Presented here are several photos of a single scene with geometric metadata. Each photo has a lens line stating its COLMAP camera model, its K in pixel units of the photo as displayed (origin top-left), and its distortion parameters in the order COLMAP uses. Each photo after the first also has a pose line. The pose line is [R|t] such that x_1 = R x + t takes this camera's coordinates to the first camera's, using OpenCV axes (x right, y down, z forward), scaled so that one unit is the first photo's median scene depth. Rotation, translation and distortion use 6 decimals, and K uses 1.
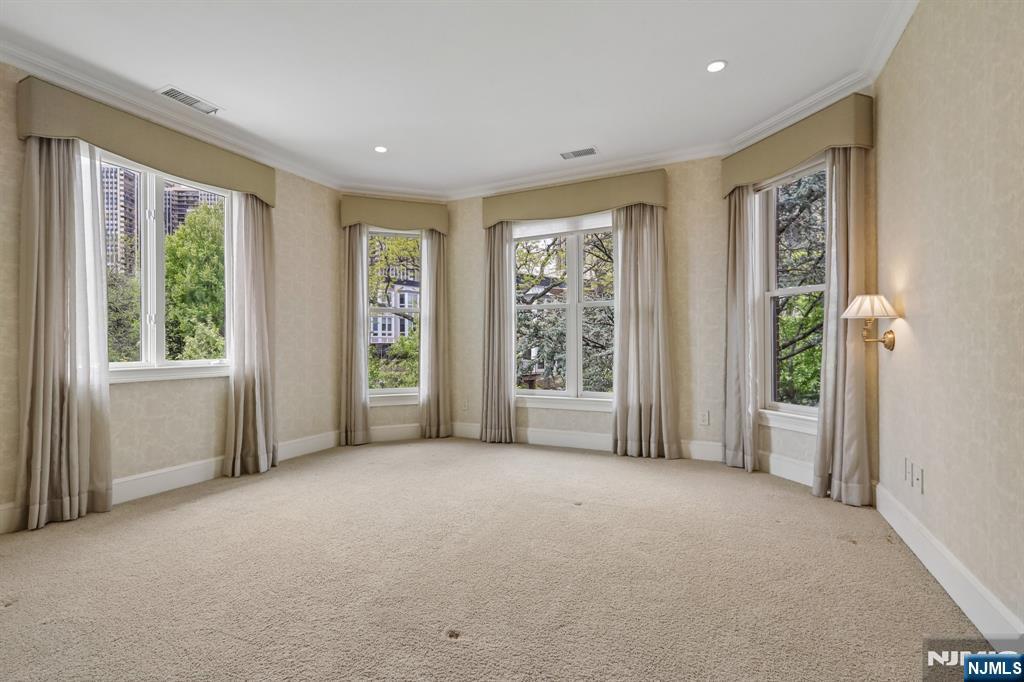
lens RADIAL K [[459.1, 0, 515.1], [0, 459.1, 344.7], [0, 0, 1]] dist [0.001038, 0.002135]
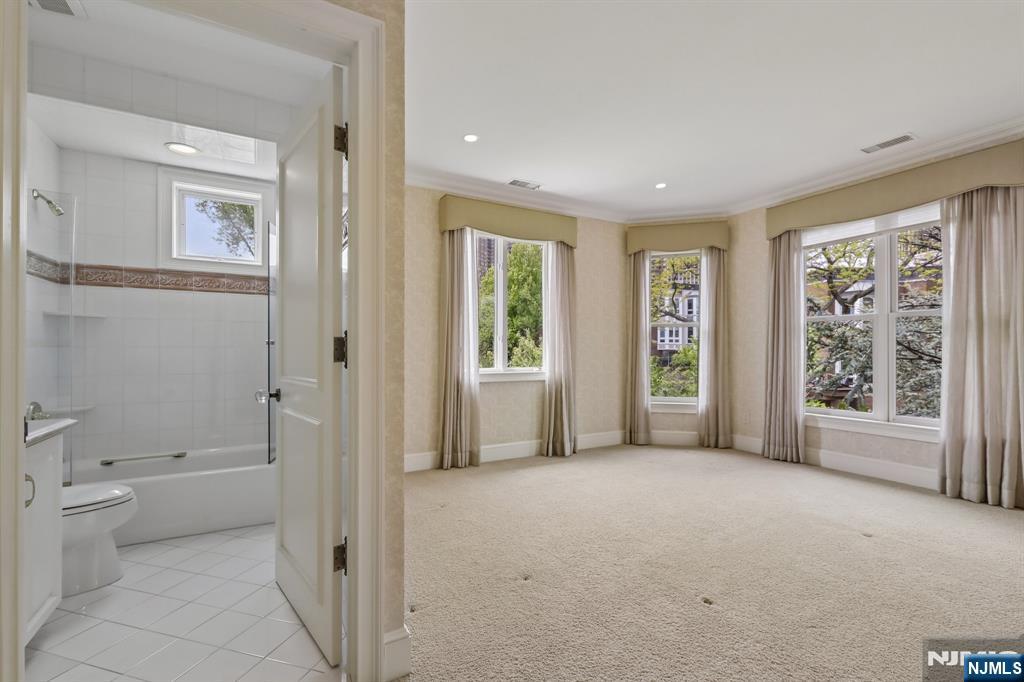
lens RADIAL K [[459.1, 0, 514.3], [0, 459.1, 347.2], [0, 0, 1]] dist [0.001038, 0.002135]
pose [[0.820283, 0.003298, -0.571948, 0.058723], [-0.007199, 0.999964, -0.004560, -0.018727], [0.571912, 0.007858, 0.820277, -0.129576]]
